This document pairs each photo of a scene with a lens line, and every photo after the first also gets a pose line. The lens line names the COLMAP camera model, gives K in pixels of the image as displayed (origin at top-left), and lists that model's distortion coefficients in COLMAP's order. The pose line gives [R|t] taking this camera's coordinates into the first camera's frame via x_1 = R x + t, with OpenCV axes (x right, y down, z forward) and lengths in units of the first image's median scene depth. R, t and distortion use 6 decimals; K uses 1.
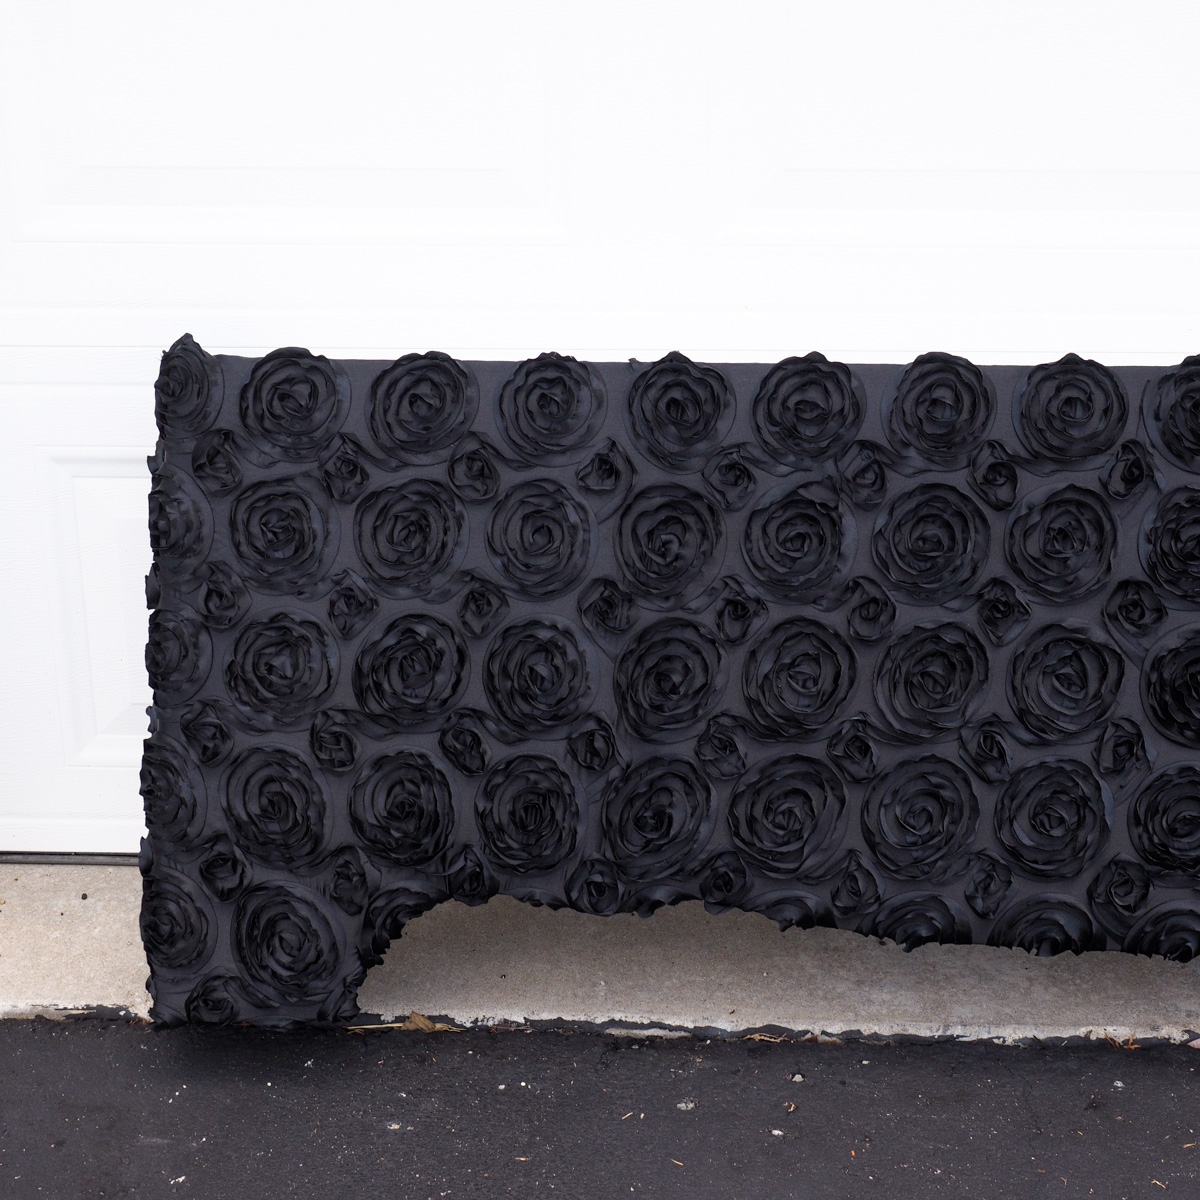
lens RADIAL K [[2524.3, 0, 601.1], [0, 2524.3, 613.0], [0, 0, 1]] dist [0.024605, 0.000000]
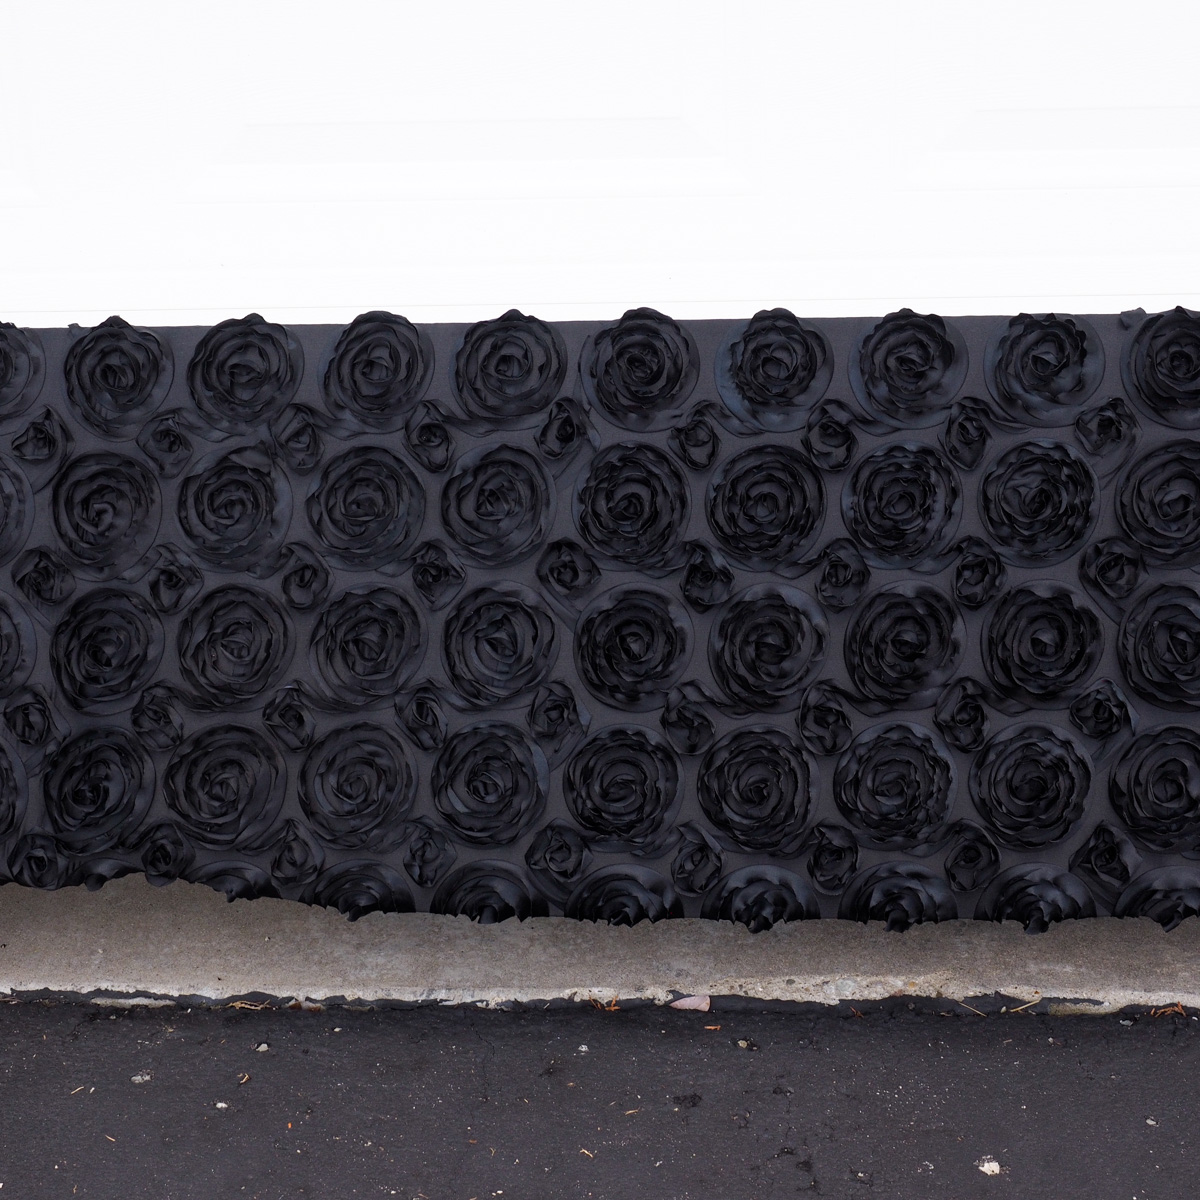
lens RADIAL K [[2524.3, 0, 600.6], [0, 2524.3, 588.0], [0, 0, 1]] dist [0.024605, 0.000000]
pose [[0.999387, -0.020389, -0.028453, 0.249251], [0.021250, 0.999315, 0.030305, -0.023988], [0.027816, -0.030891, 0.999136, 0.019115]]
